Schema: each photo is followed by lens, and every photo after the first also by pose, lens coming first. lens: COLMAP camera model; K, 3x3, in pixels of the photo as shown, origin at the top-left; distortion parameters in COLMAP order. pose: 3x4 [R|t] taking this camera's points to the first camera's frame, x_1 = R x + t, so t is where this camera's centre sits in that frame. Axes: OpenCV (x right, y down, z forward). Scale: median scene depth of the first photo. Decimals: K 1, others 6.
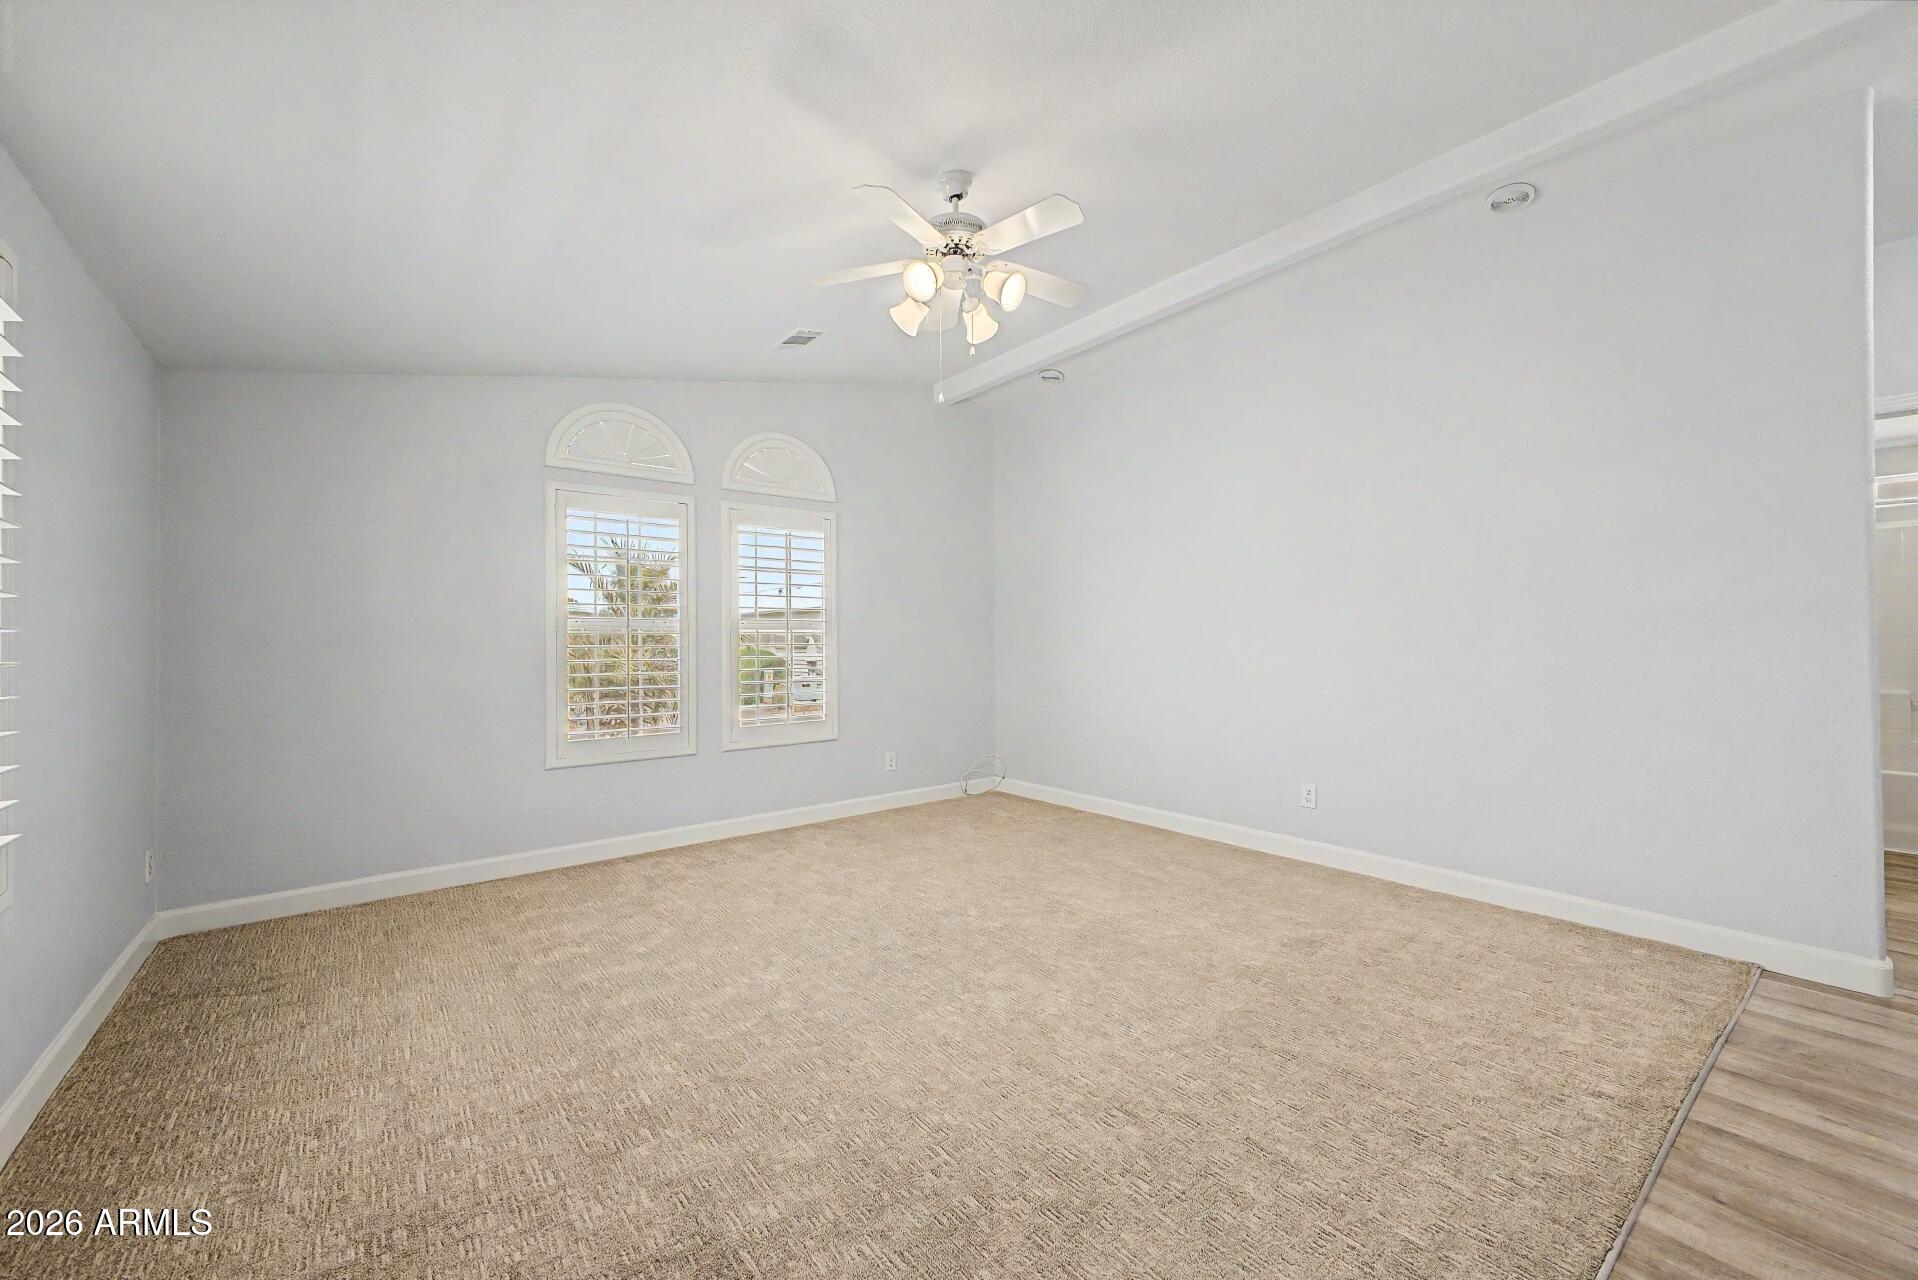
lens RADIAL K [[766.5, 0, 960.2], [0, 766.5, 628.0], [0, 0, 1]] dist [0.028403, -0.011876]
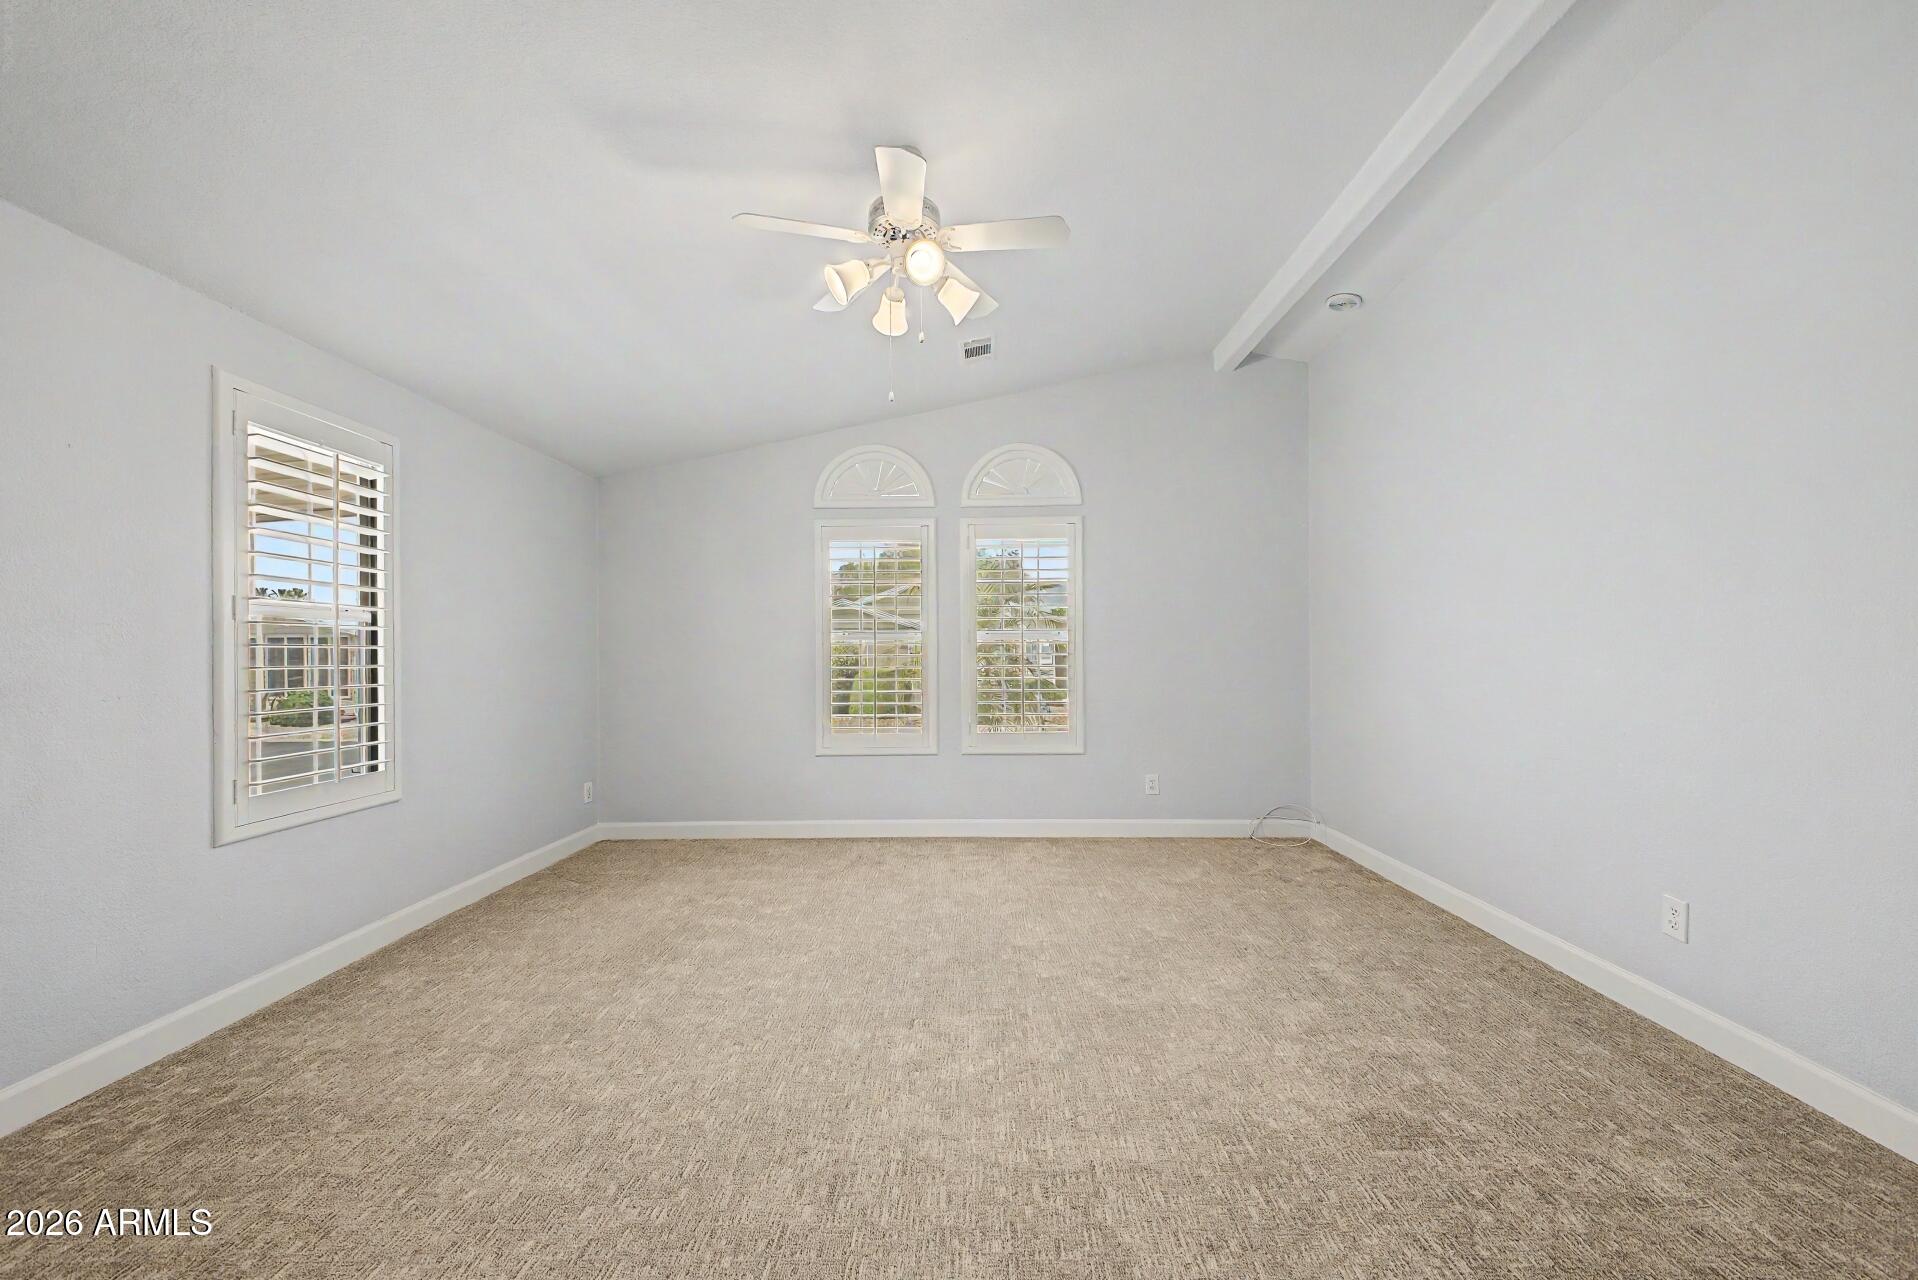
lens RADIAL K [[777.6, 0, 953.7], [0, 777.6, 646.3], [0, 0, 1]] dist [0.028937, -0.009362]
pose [[0.760418, -0.006386, -0.649403, 0.423217], [0.013746, 0.999886, 0.006263, 0.003575], [0.649289, -0.013690, 0.760419, 0.202199]]
